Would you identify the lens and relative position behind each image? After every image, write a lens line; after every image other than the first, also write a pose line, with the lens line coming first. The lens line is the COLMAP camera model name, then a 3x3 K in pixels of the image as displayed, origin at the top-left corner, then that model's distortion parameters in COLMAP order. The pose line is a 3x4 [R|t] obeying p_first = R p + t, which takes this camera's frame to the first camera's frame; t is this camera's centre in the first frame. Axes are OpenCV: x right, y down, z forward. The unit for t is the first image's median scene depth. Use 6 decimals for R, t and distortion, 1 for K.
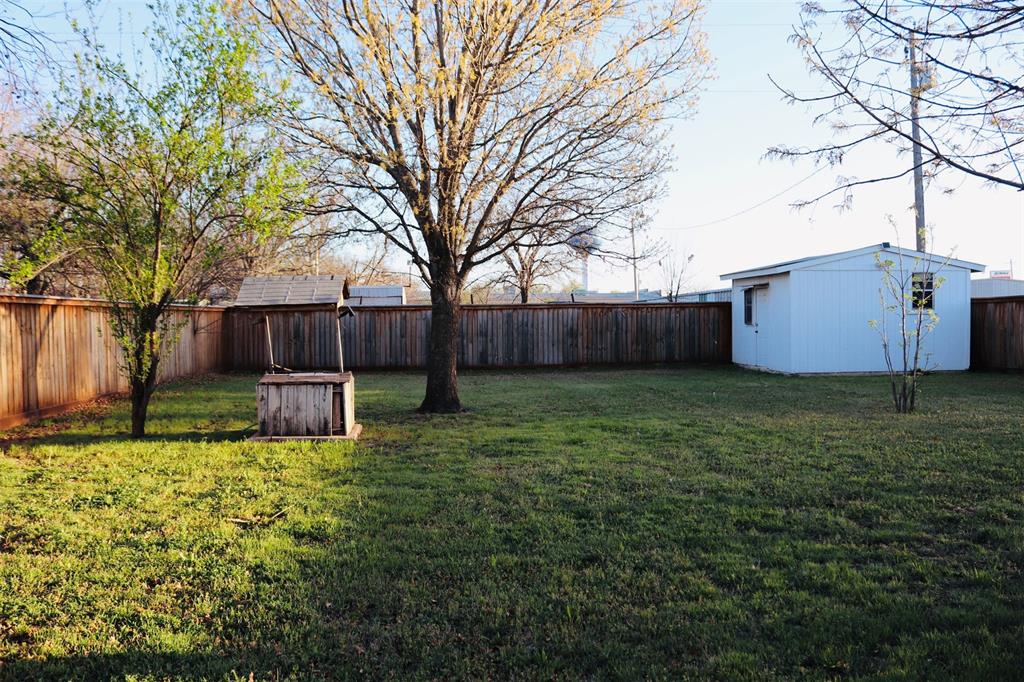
lens RADIAL K [[853.8, 0, 509.6], [0, 853.8, 340.2], [0, 0, 1]] dist [-0.175734, 0.144465]
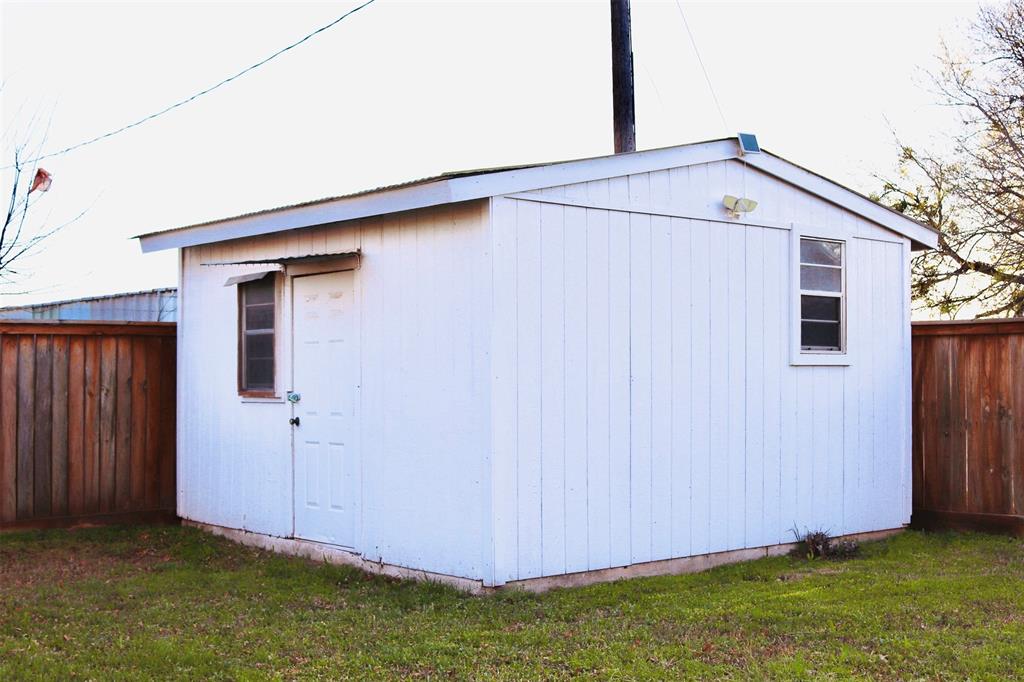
lens RADIAL K [[1264.8, 0, 512.0], [0, 1264.8, 341.0], [0, 0, 1]] dist [-0.005201, -0.004342]
pose [[0.805488, 0.022922, 0.592168, 0.074975], [0.009934, 0.998589, -0.052167, -0.011761], [-0.592528, 0.047902, 0.804124, 0.482874]]
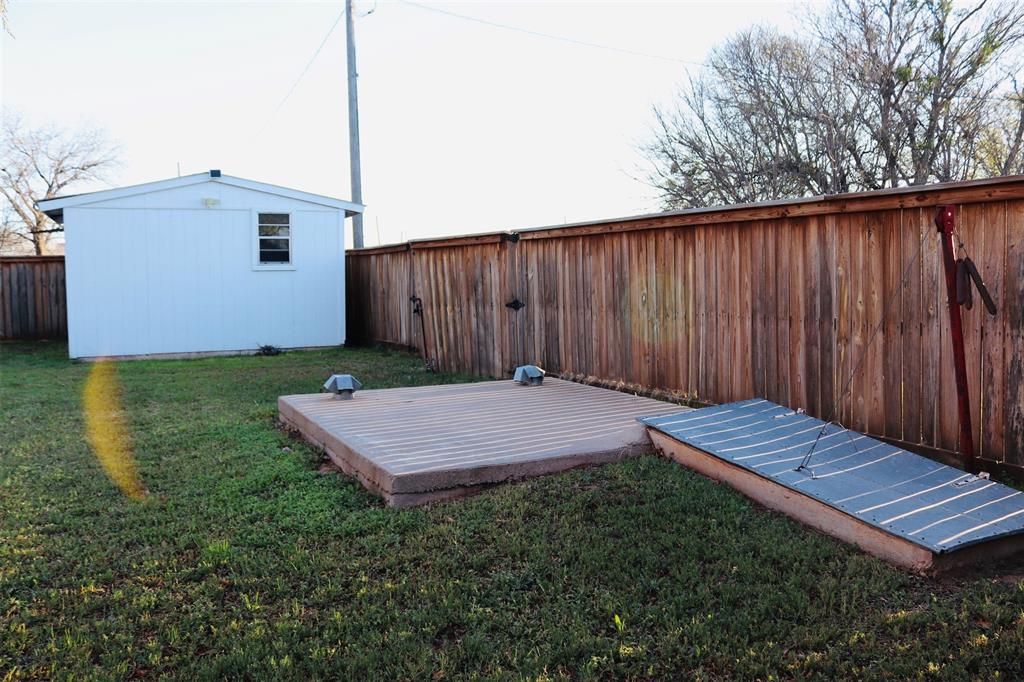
lens RADIAL K [[844.1, 0, 515.8], [0, 844.1, 341.7], [0, 0, 1]] dist [-0.176623, 0.144369]
pose [[0.916993, -0.030185, 0.397759, 0.291428], [0.009460, 0.998498, 0.053965, -0.004555], [-0.398791, -0.045723, 0.915901, 0.175470]]
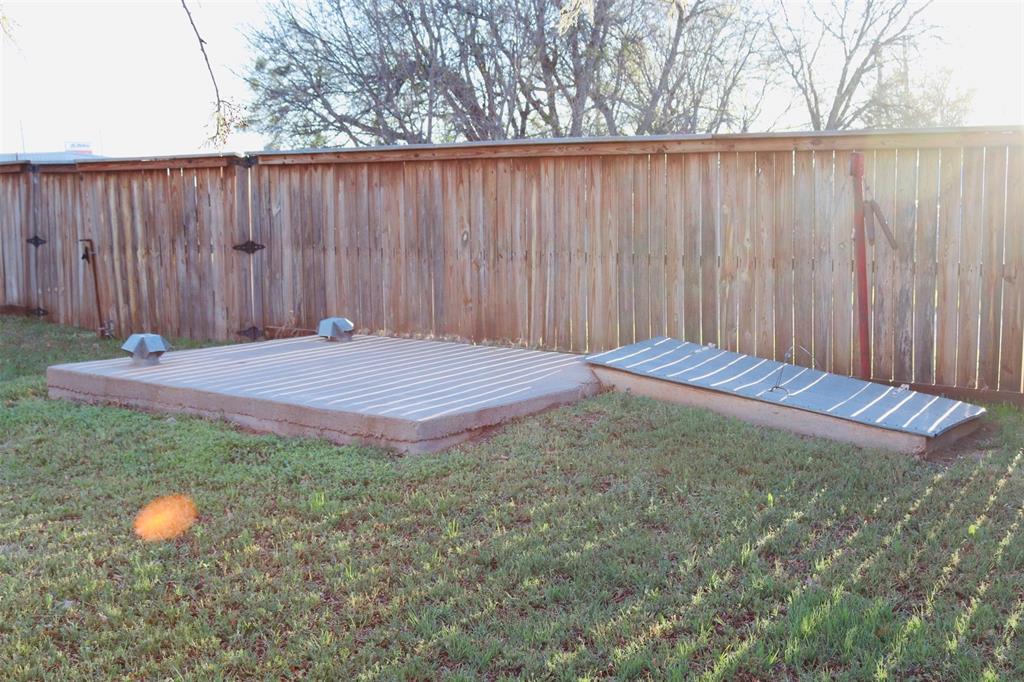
lens RADIAL K [[1219.4, 0, 512.0], [0, 1219.4, 341.0], [0, 0, 1]] dist [-0.108461, 0.024196]
pose [[0.624776, -0.071135, 0.777557, 0.164640], [0.006517, 0.996282, 0.085909, -0.003733], [-0.780777, -0.048607, 0.622916, 0.181400]]
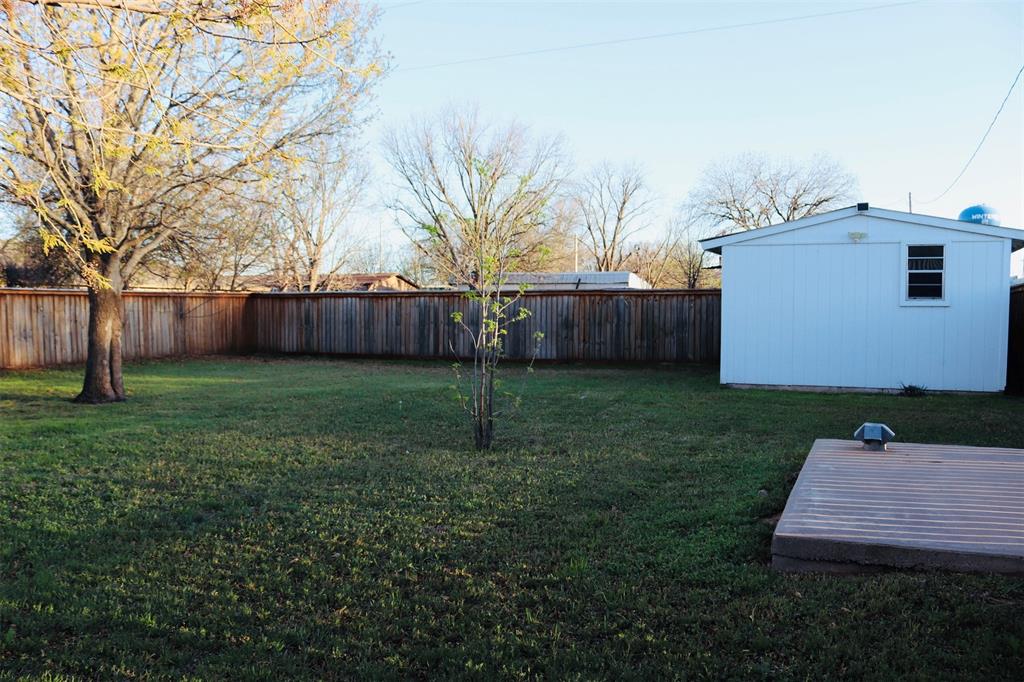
lens RADIAL K [[844.1, 0, 515.8], [0, 844.1, 341.7], [0, 0, 1]] dist [-0.176623, 0.144369]
pose [[0.895161, 0.029414, -0.444771, 0.360730], [-0.021784, 0.999515, 0.022257, -0.007273], [0.445210, -0.010235, 0.895368, 0.179480]]
